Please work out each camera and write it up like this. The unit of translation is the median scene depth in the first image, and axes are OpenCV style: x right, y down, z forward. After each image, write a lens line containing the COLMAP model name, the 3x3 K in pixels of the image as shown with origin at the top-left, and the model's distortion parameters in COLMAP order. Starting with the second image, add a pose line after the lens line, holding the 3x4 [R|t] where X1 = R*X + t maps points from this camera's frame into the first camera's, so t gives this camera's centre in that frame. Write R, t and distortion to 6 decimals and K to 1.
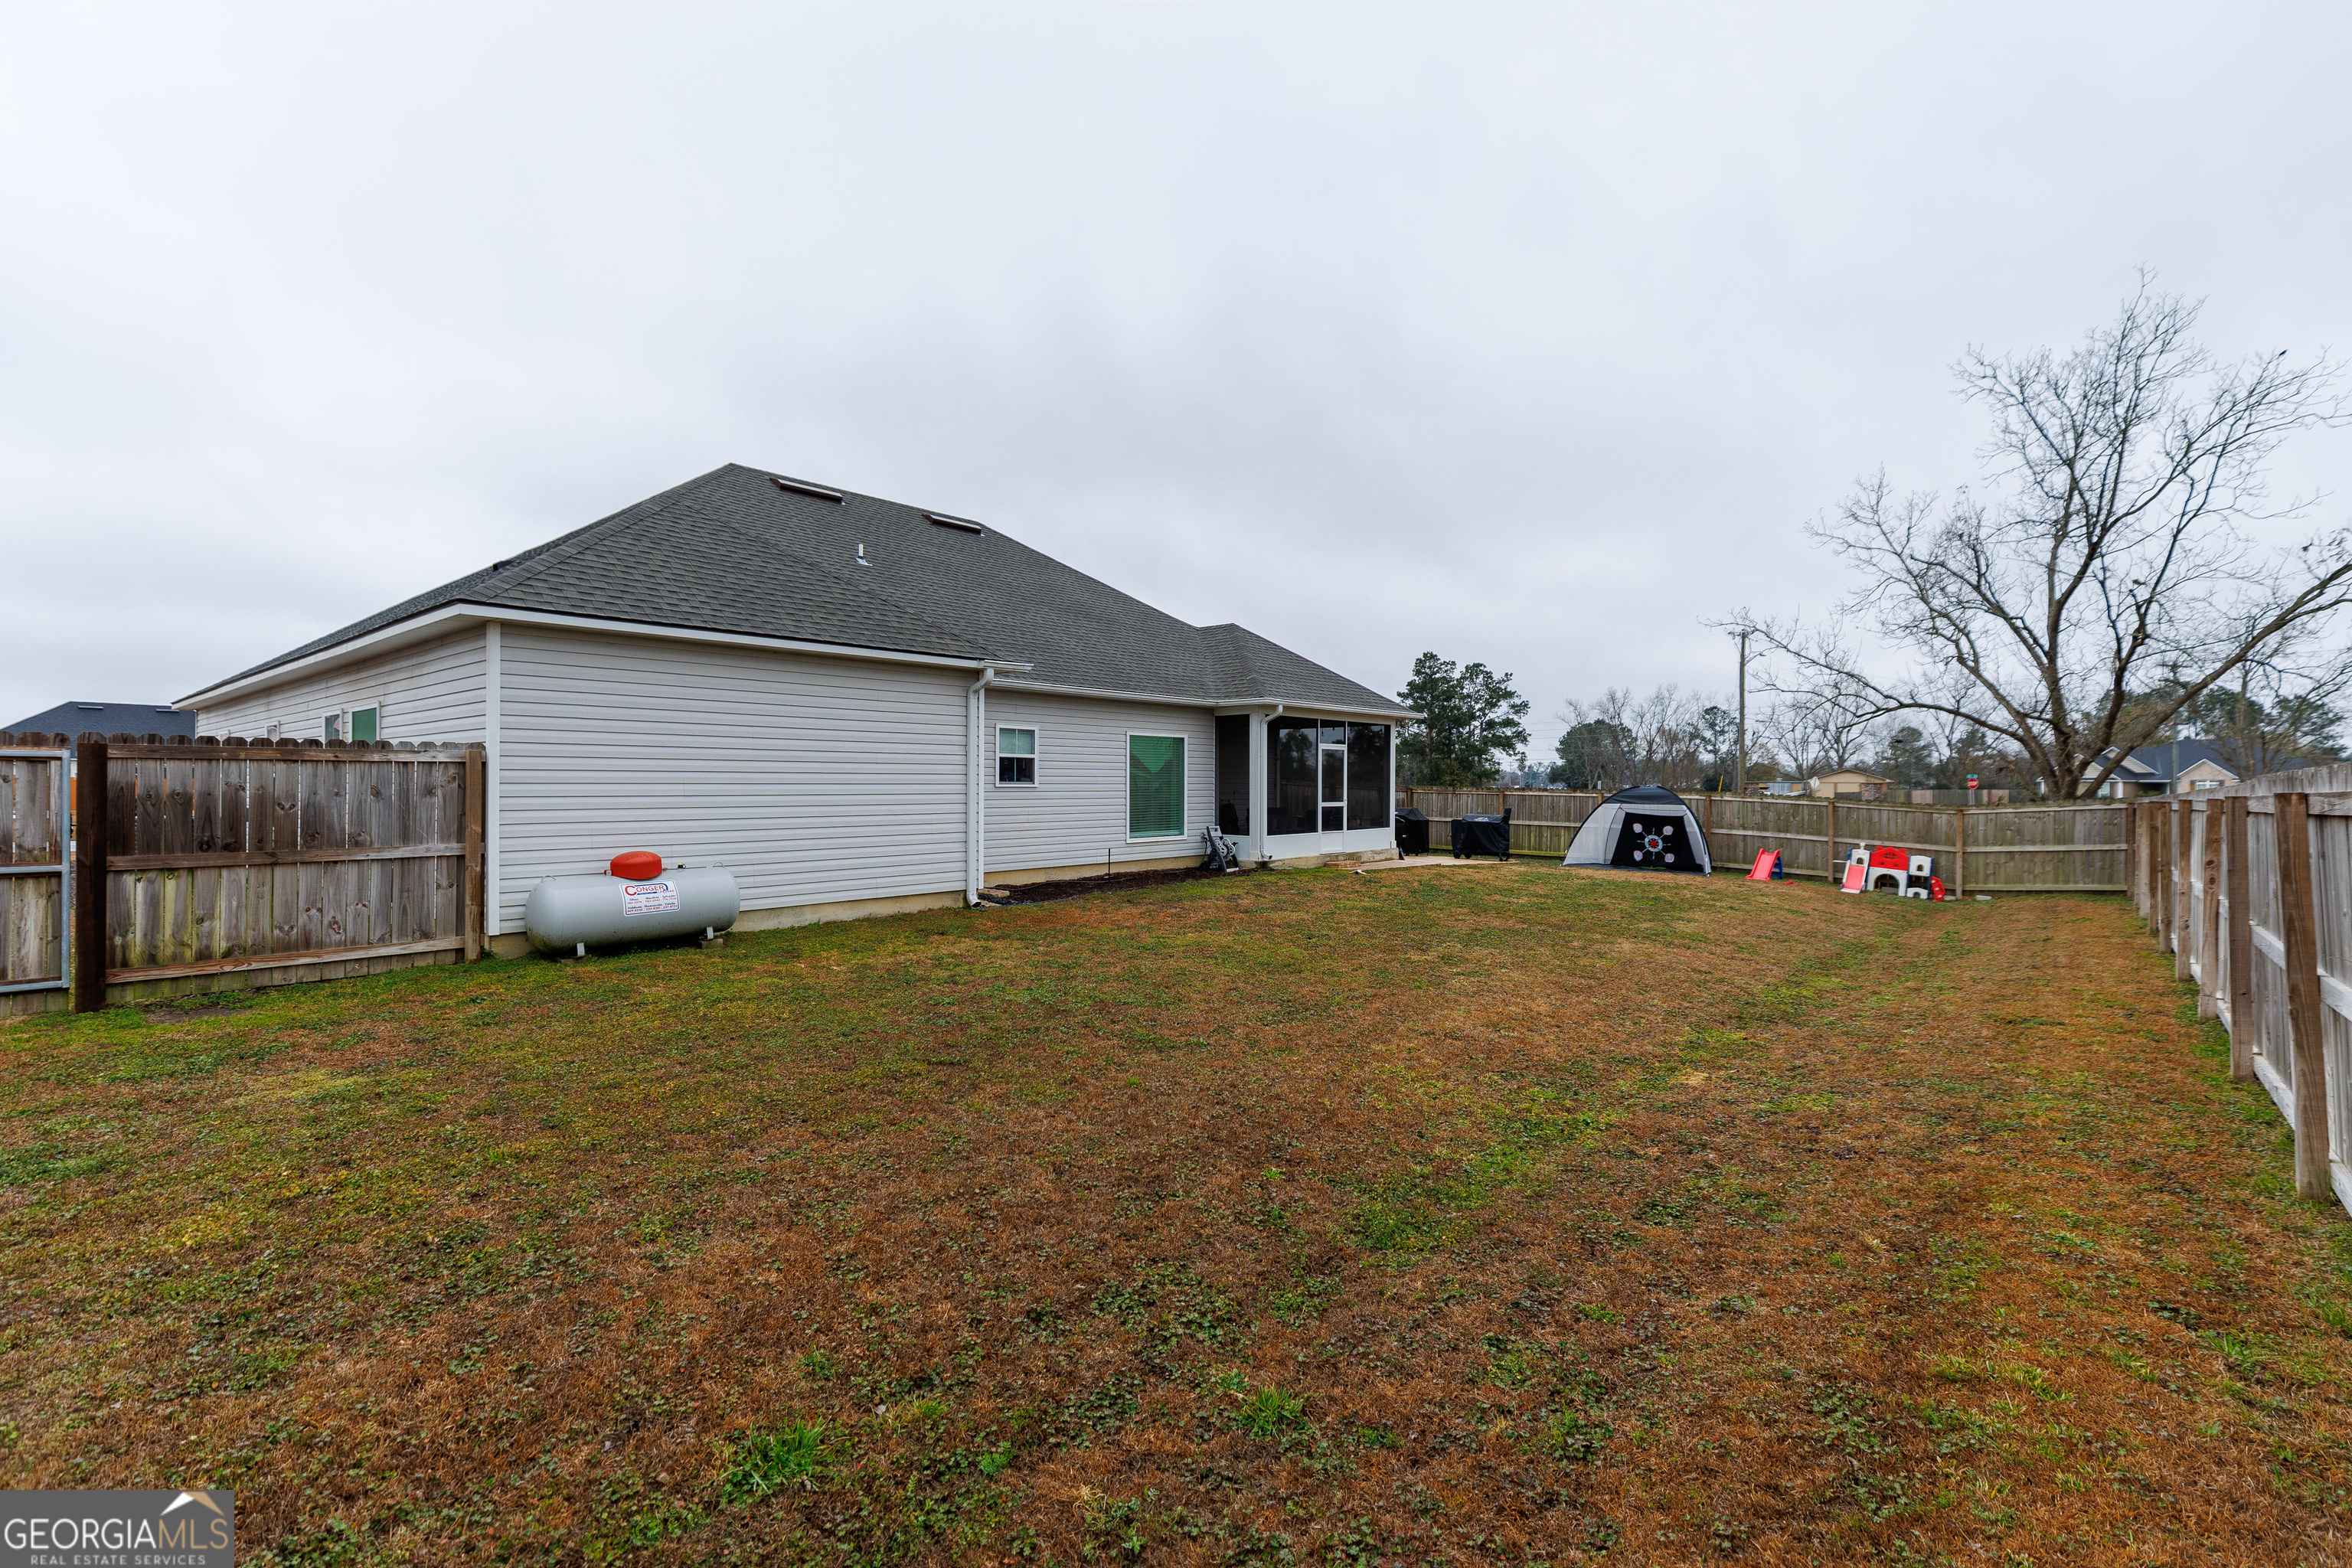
lens RADIAL K [[1033.1, 0, 1176.0], [0, 1033.1, 784.0], [0, 0, 1]] dist [0.001216, 0.000452]
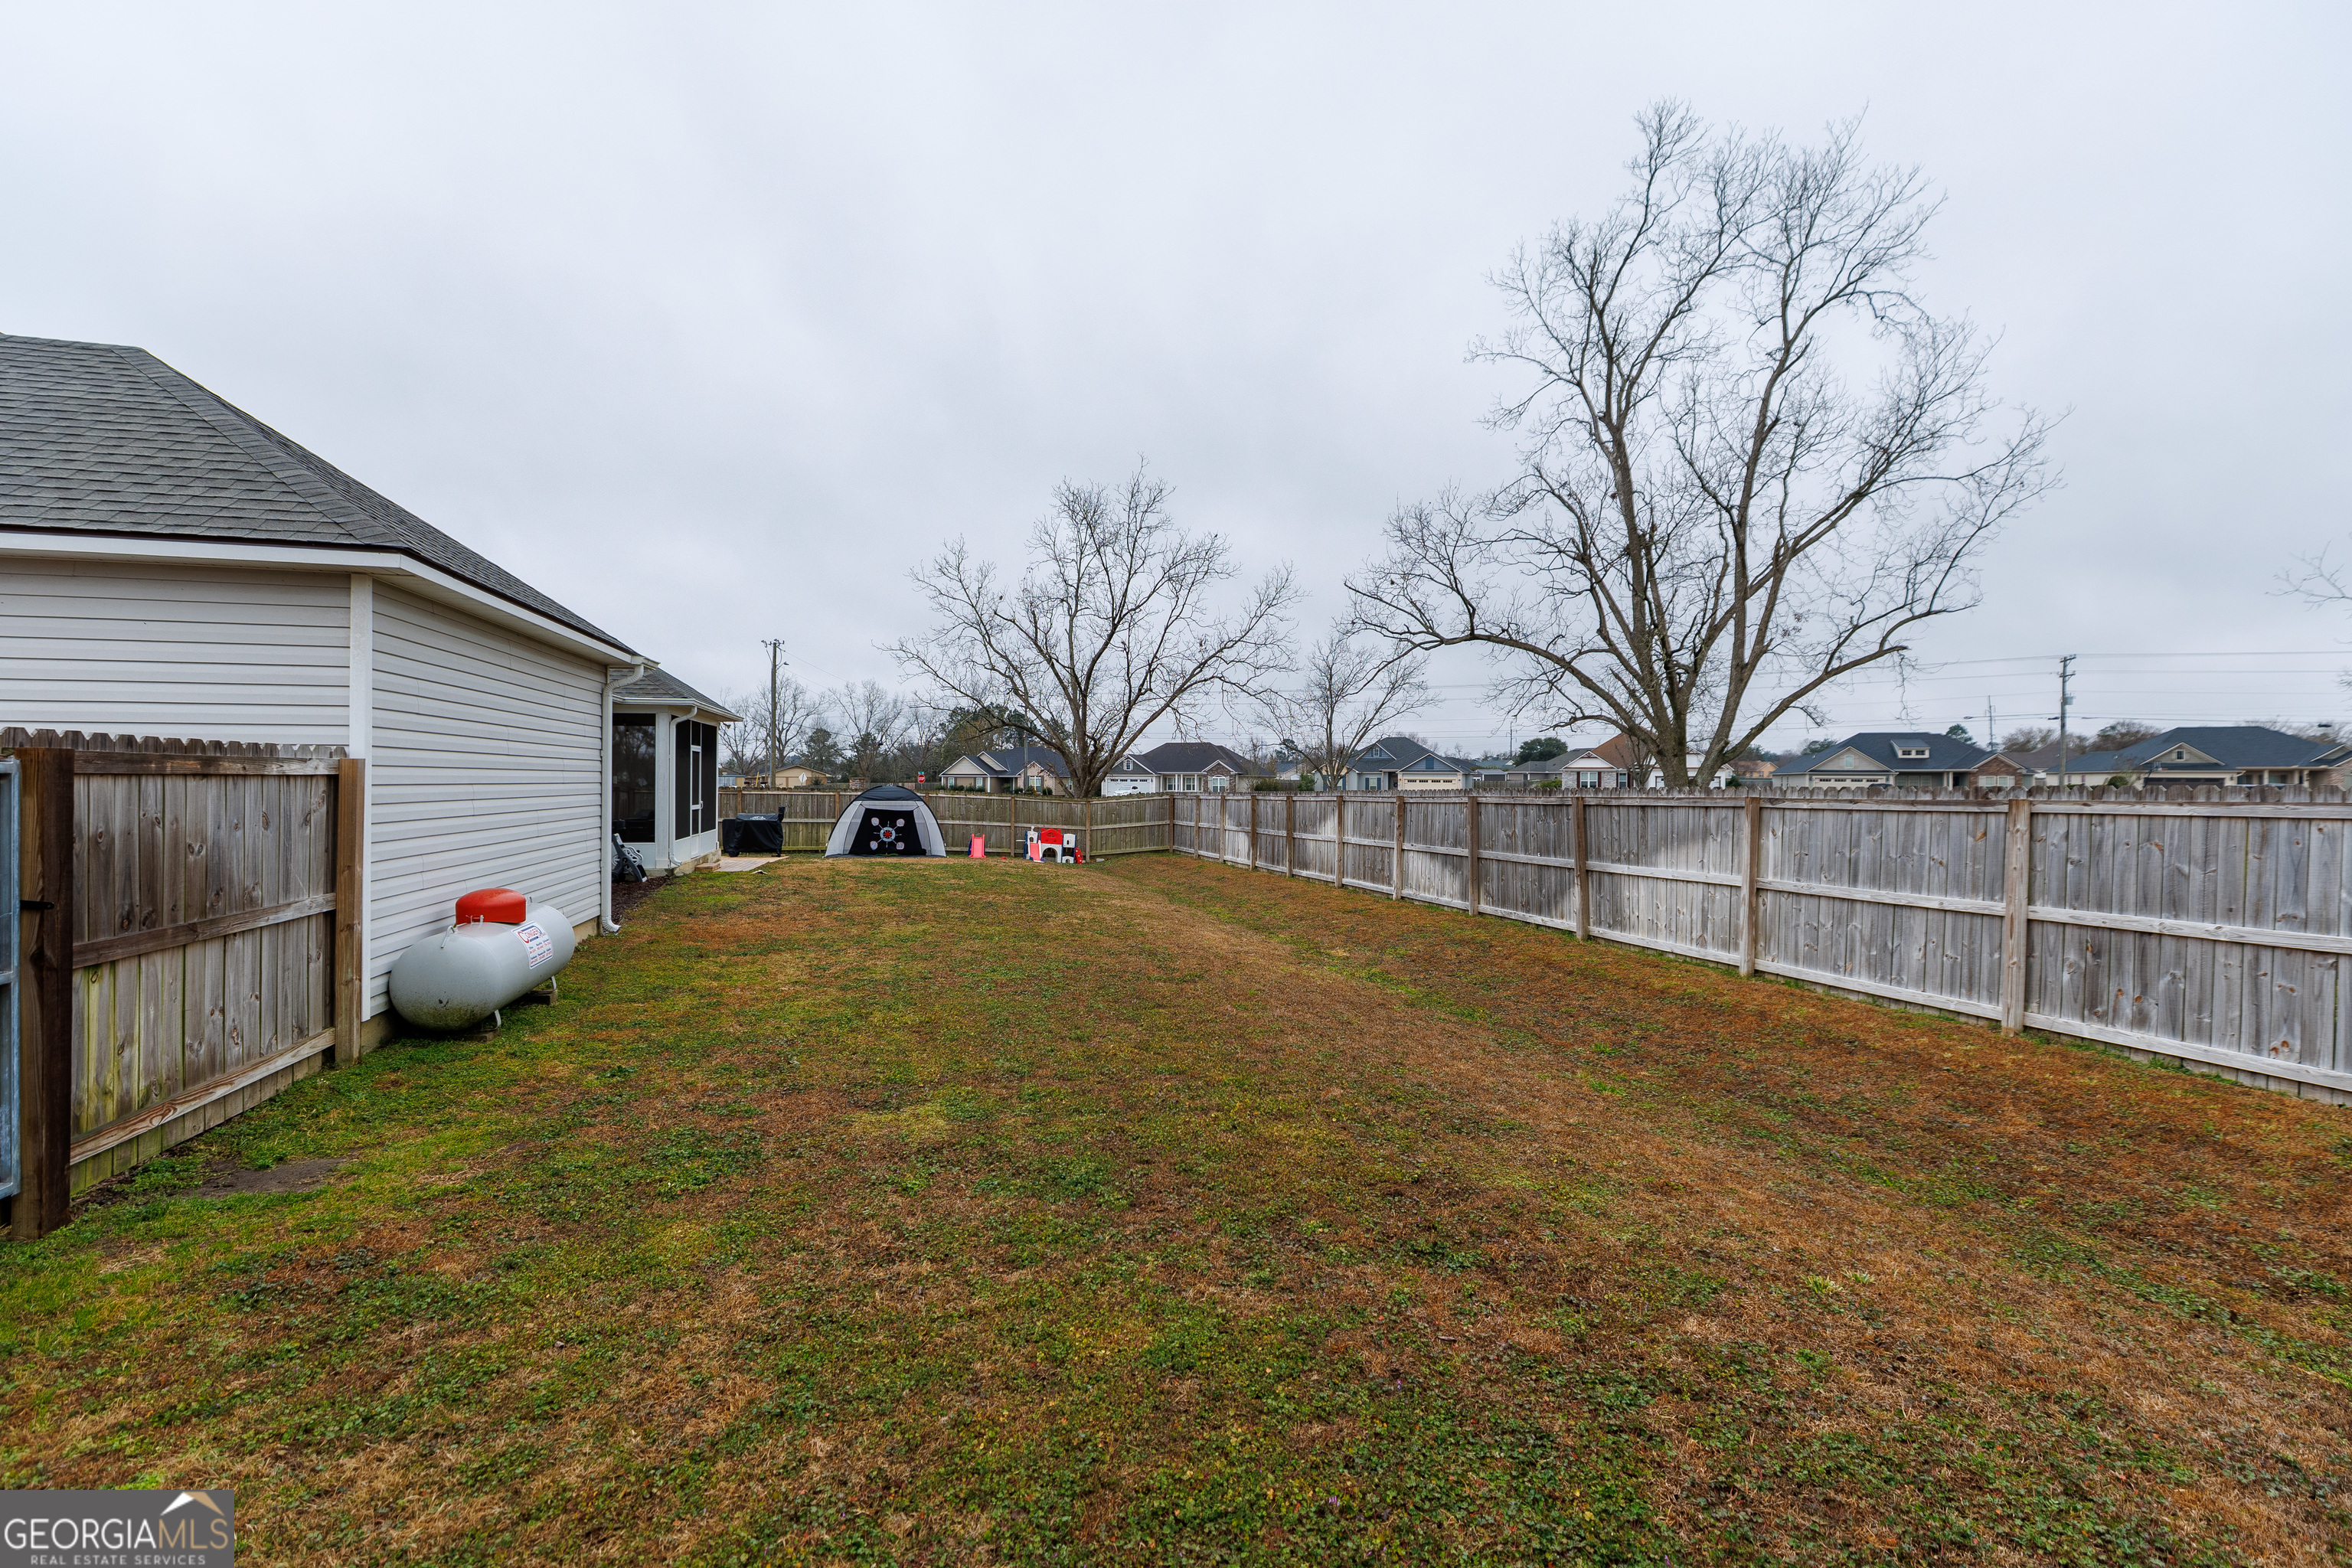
lens RADIAL K [[1033.1, 0, 1176.0], [0, 1033.1, 784.0], [0, 0, 1]] dist [0.001216, 0.000452]
pose [[0.575232, -0.004751, 0.817977, -0.384118], [0.000091, 0.999983, 0.005744, -0.007978], [-0.817990, -0.003230, 0.575223, 0.060090]]
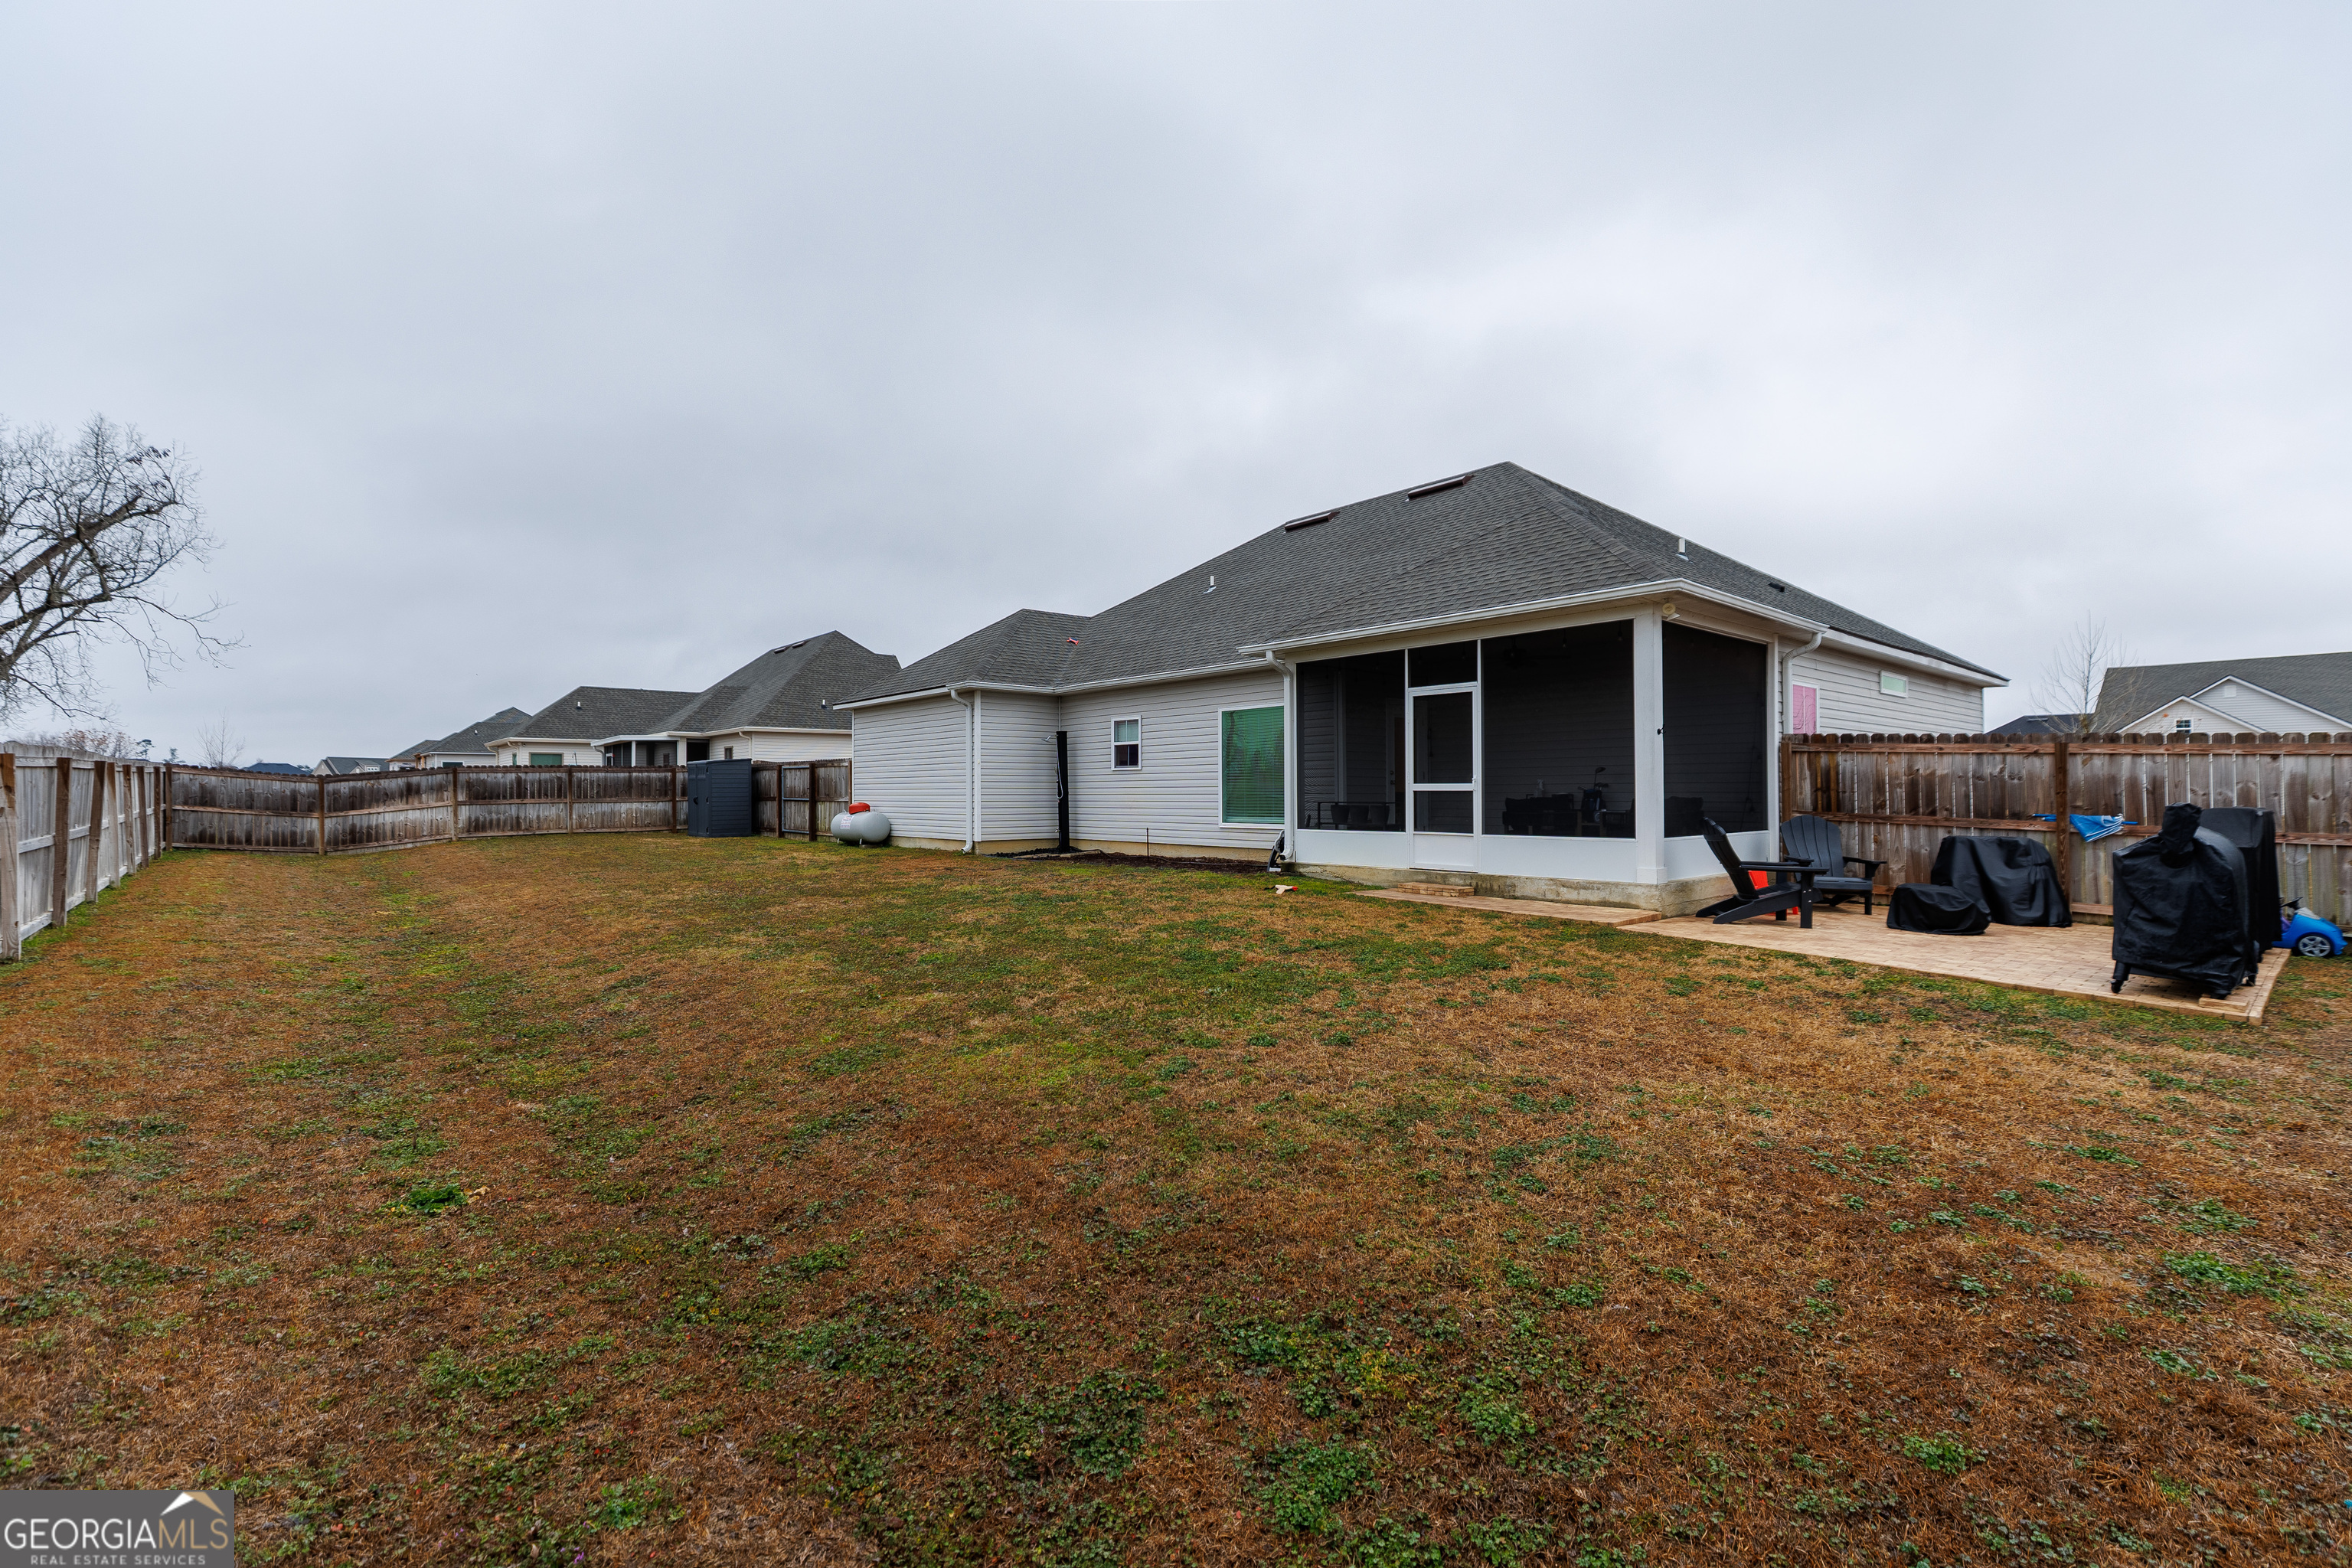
lens RADIAL K [[1033.1, 0, 1176.0], [0, 1033.1, 784.0], [0, 0, 1]] dist [0.001216, 0.000452]
pose [[-0.117036, -0.009620, -0.993081, 0.744182], [0.006147, 0.999927, -0.010410, 0.022893], [0.993109, -0.007323, -0.116968, 0.906702]]
